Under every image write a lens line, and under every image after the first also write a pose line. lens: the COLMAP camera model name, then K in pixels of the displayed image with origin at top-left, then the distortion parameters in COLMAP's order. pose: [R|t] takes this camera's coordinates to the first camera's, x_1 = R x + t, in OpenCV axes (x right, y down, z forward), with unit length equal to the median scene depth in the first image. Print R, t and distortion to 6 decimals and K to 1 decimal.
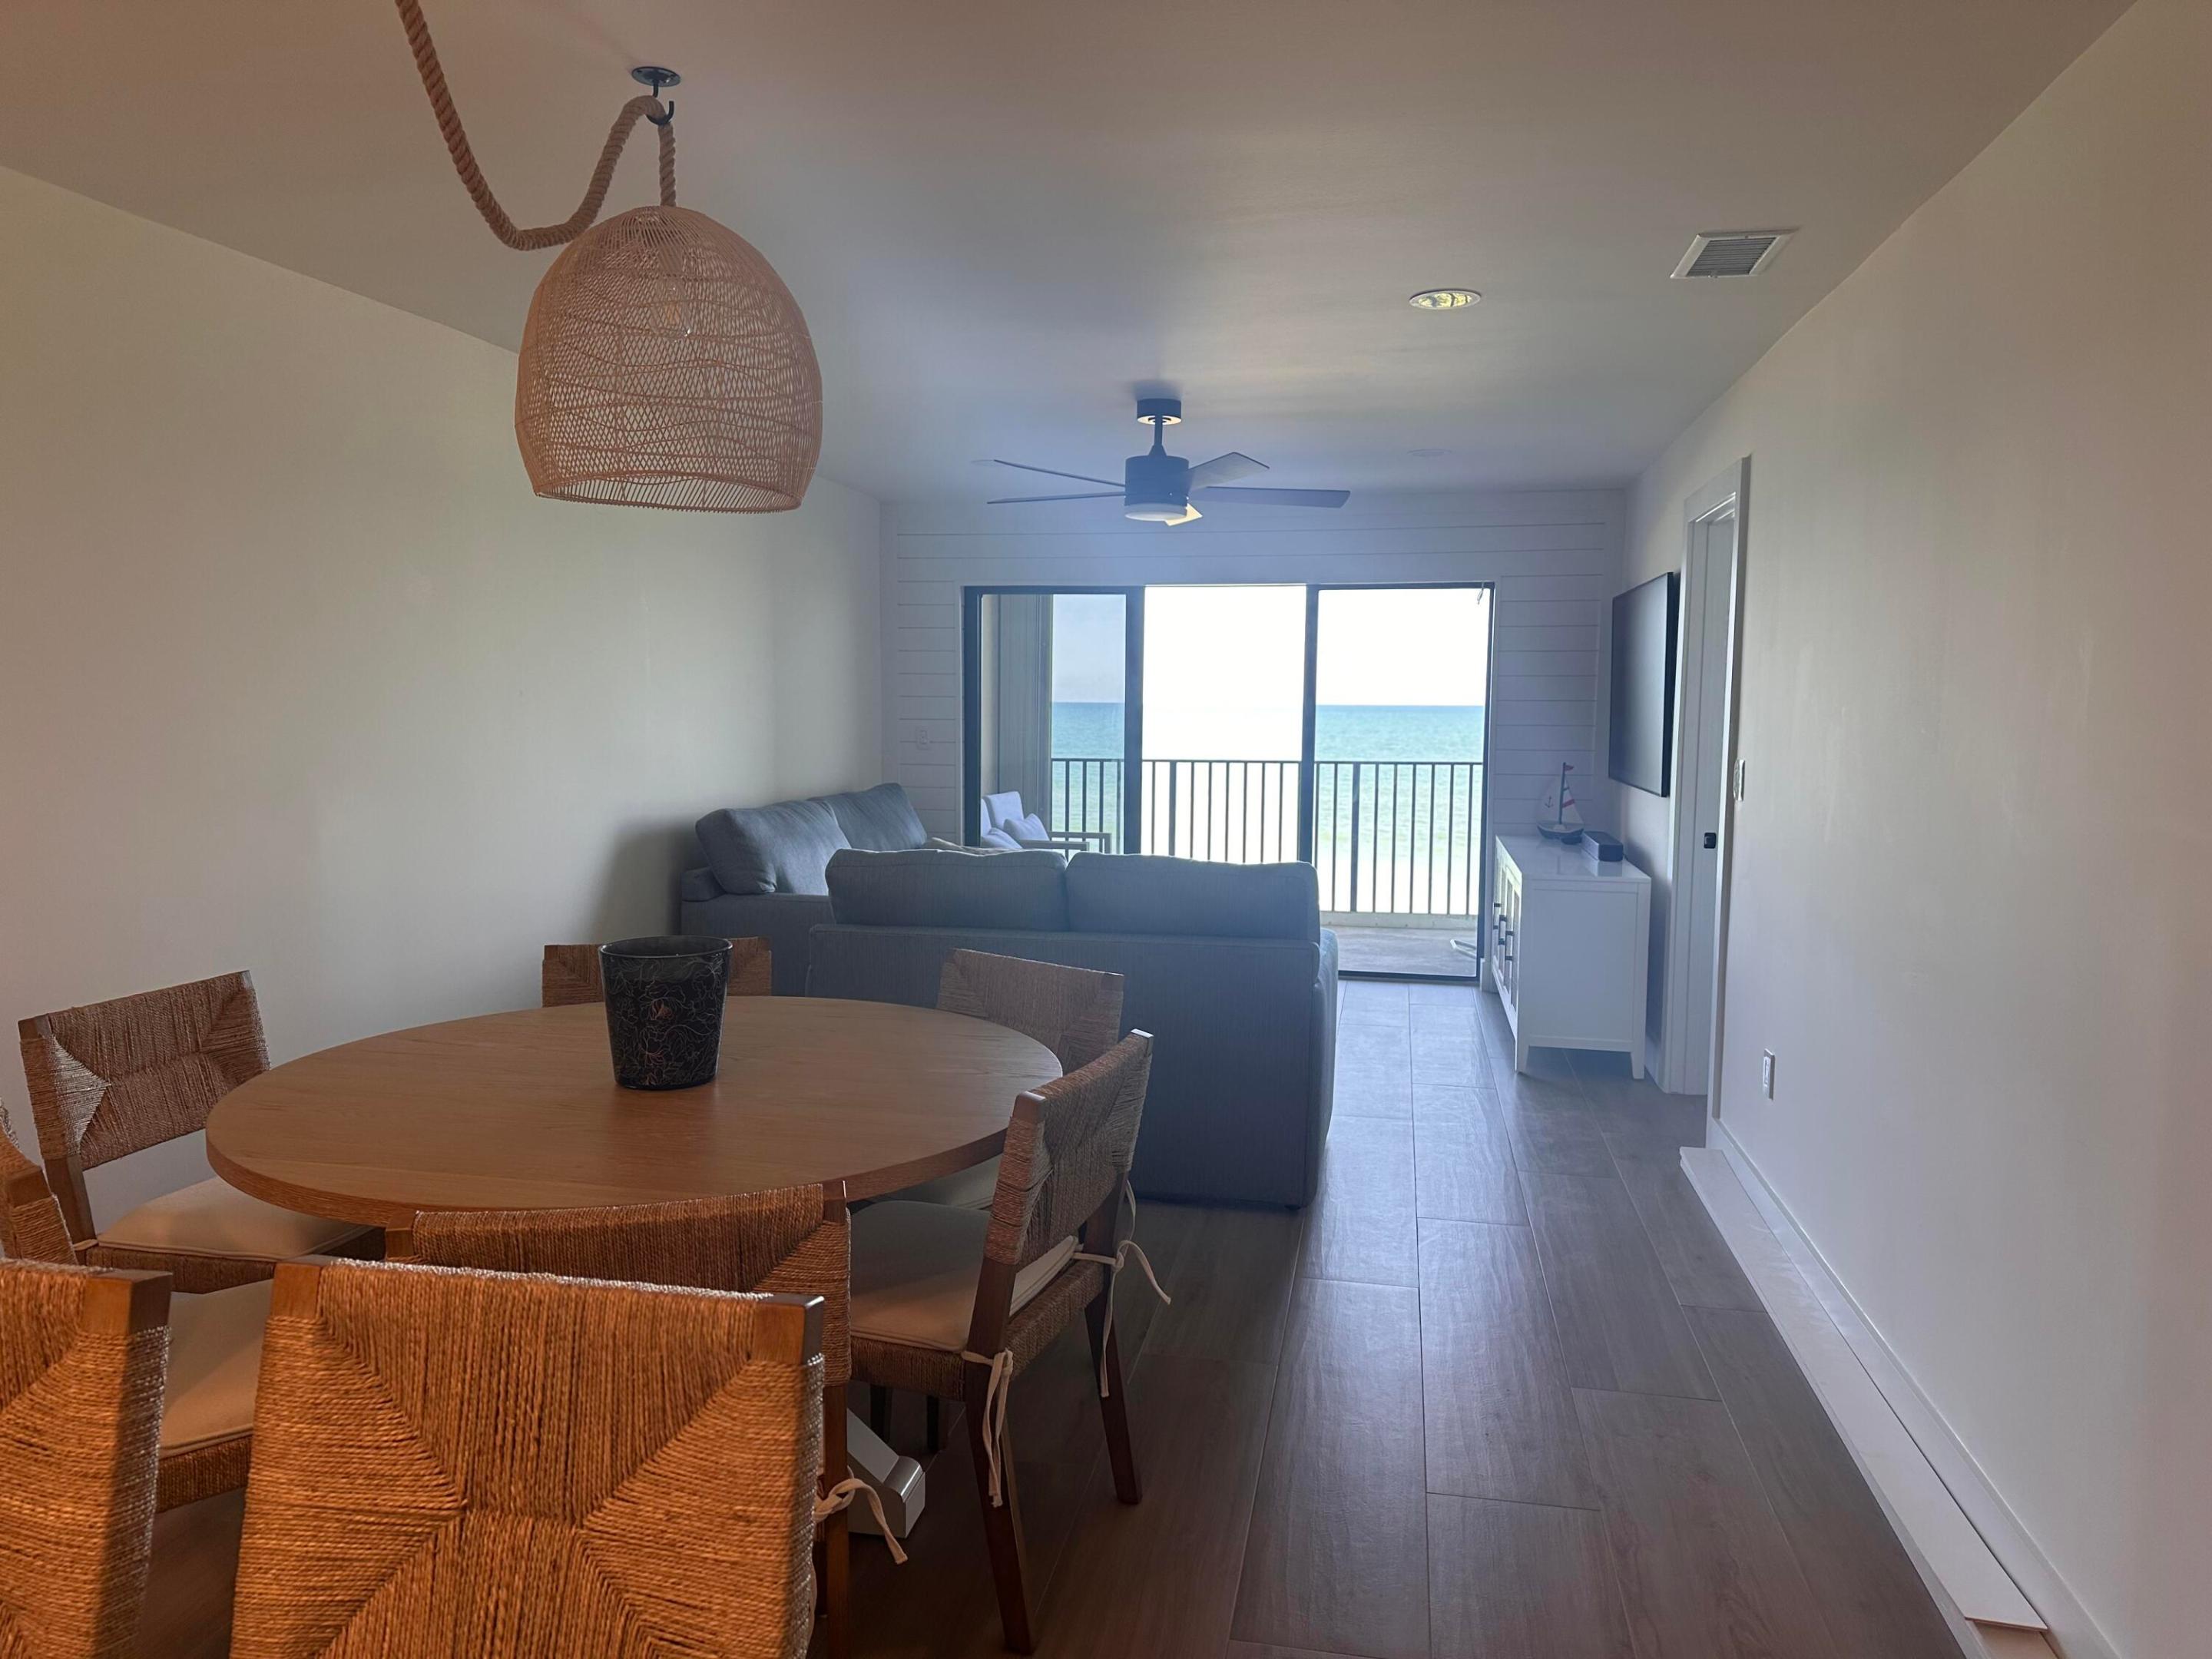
lens RADIAL K [[1537.5, 0, 1106.0], [0, 1537.5, 829.5], [0, 0, 1]] dist [0.119453, -0.192065]
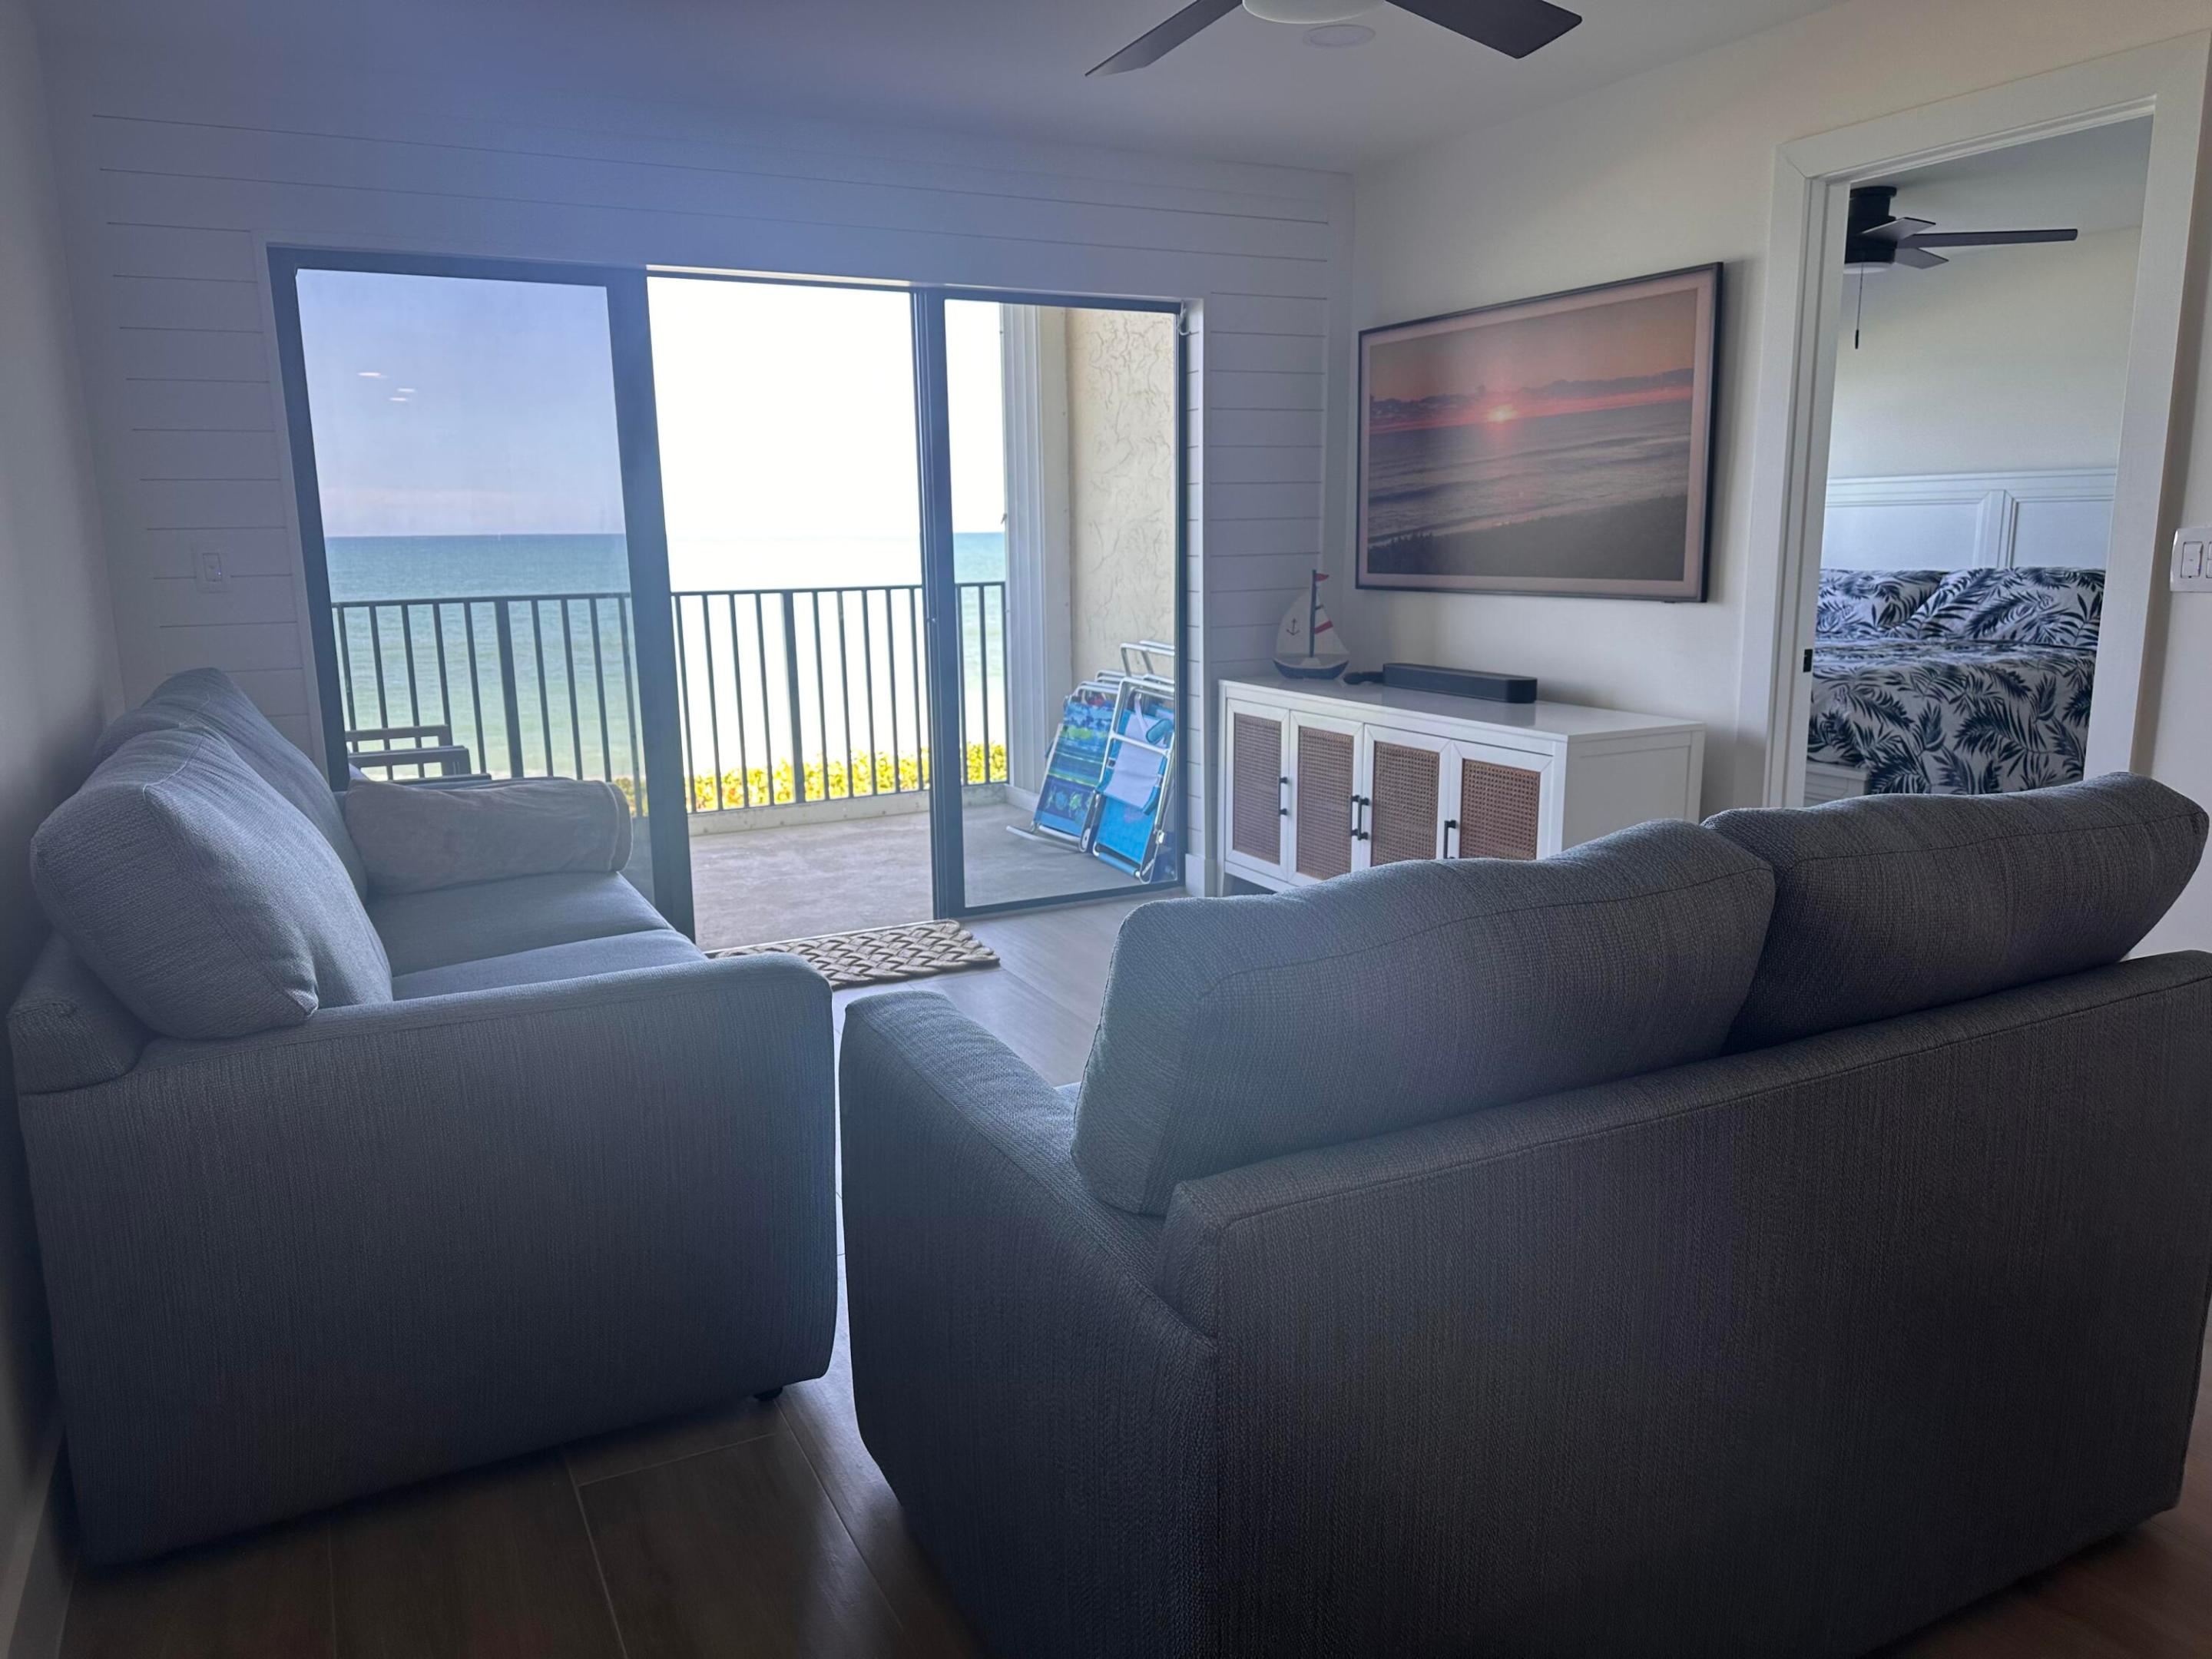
lens RADIAL K [[1537.5, 0, 1106.0], [0, 1537.5, 829.5], [0, 0, 1]] dist [0.119453, -0.192065]
pose [[0.799547, -0.133890, 0.585490, -0.221267], [0.070923, 0.989063, 0.129326, -0.024779], [-0.596402, -0.061878, 0.800297, 0.504801]]
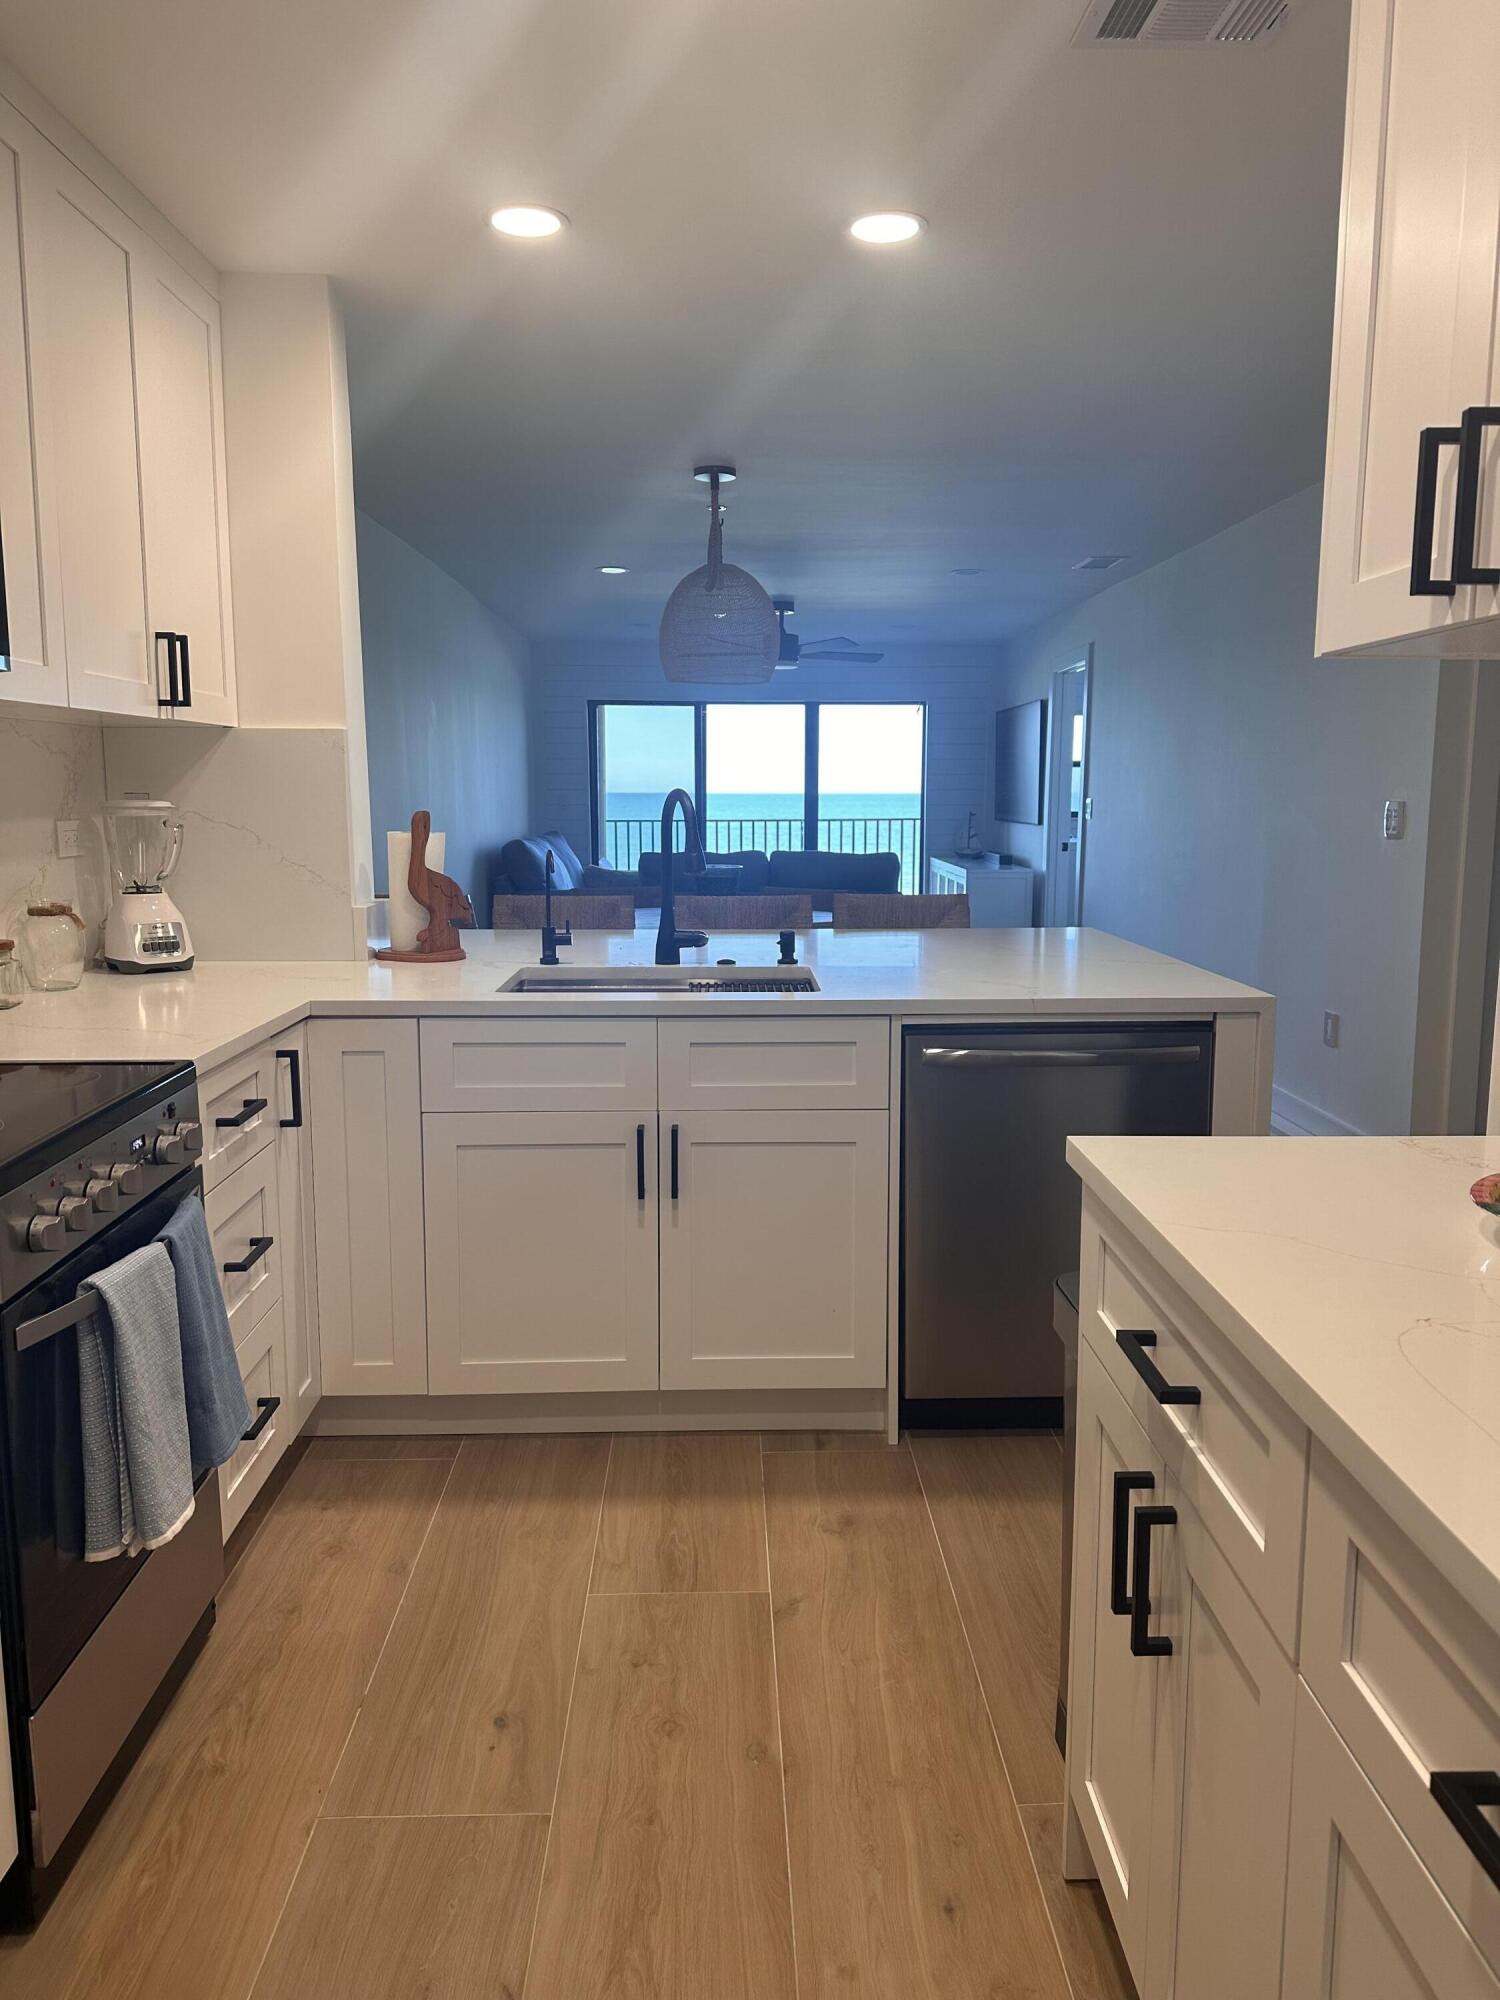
lens RADIAL K [[1390.1, 0, 750.0], [0, 1390.1, 1000.0], [0, 0, 1]] dist [0.119453, -0.192065]
pose [[0.978390, -0.042628, 0.202328, -0.257961], [0.029491, 0.997283, 0.067504, 0.052626], [-0.204655, -0.060079, 0.976989, -0.444144]]
